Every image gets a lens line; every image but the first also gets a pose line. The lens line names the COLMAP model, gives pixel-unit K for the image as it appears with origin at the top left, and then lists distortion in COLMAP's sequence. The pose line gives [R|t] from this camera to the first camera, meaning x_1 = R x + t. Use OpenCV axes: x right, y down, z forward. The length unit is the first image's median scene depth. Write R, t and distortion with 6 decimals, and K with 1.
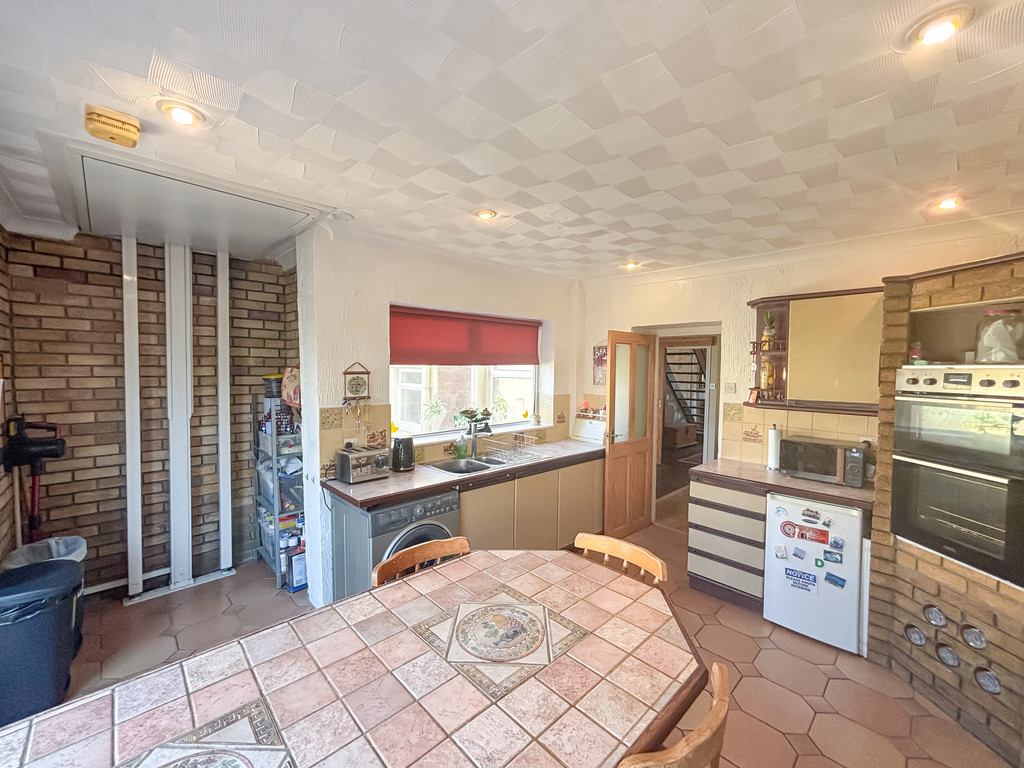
lens RADIAL K [[412.8, 0, 512.6], [0, 412.8, 386.8], [0, 0, 1]] dist [0.002479, -0.000070]
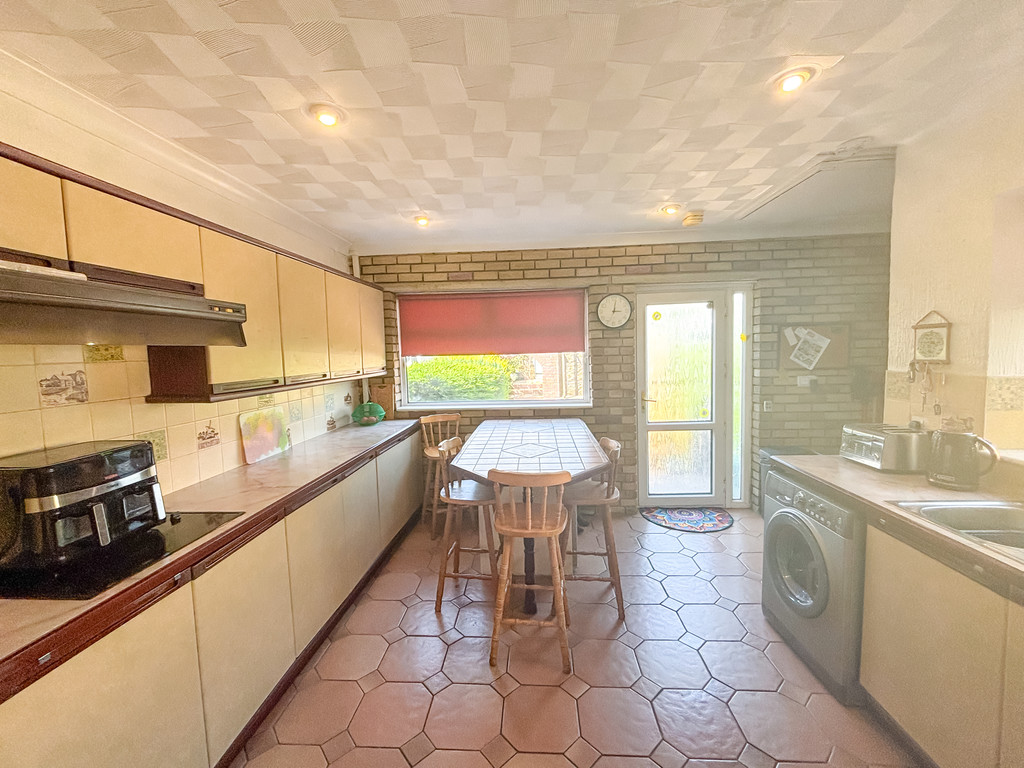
lens RADIAL K [[412.8, 0, 513.6], [0, 412.8, 380.0], [0, 0, 1]] dist [0.002479, -0.000070]
pose [[-0.733663, 0.059913, -0.676867, 0.726122], [-0.009113, 0.995148, 0.097963, -0.005653], [0.679452, 0.078040, -0.729558, 1.205643]]
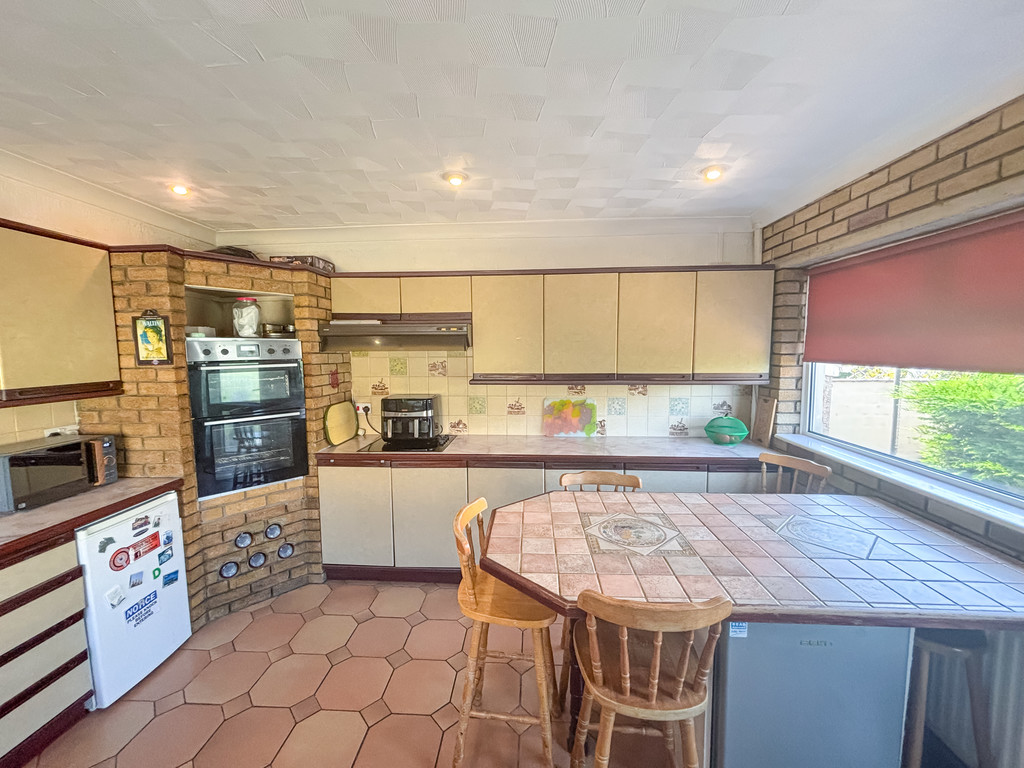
lens RADIAL K [[412.8, 0, 512.2], [0, 412.8, 379.9], [0, 0, 1]] dist [0.002479, -0.000070]
pose [[-0.682384, -0.065748, 0.728031, -0.340738], [0.030813, 0.992475, 0.118511, -0.039878], [-0.730344, 0.103303, -0.675223, 1.020047]]
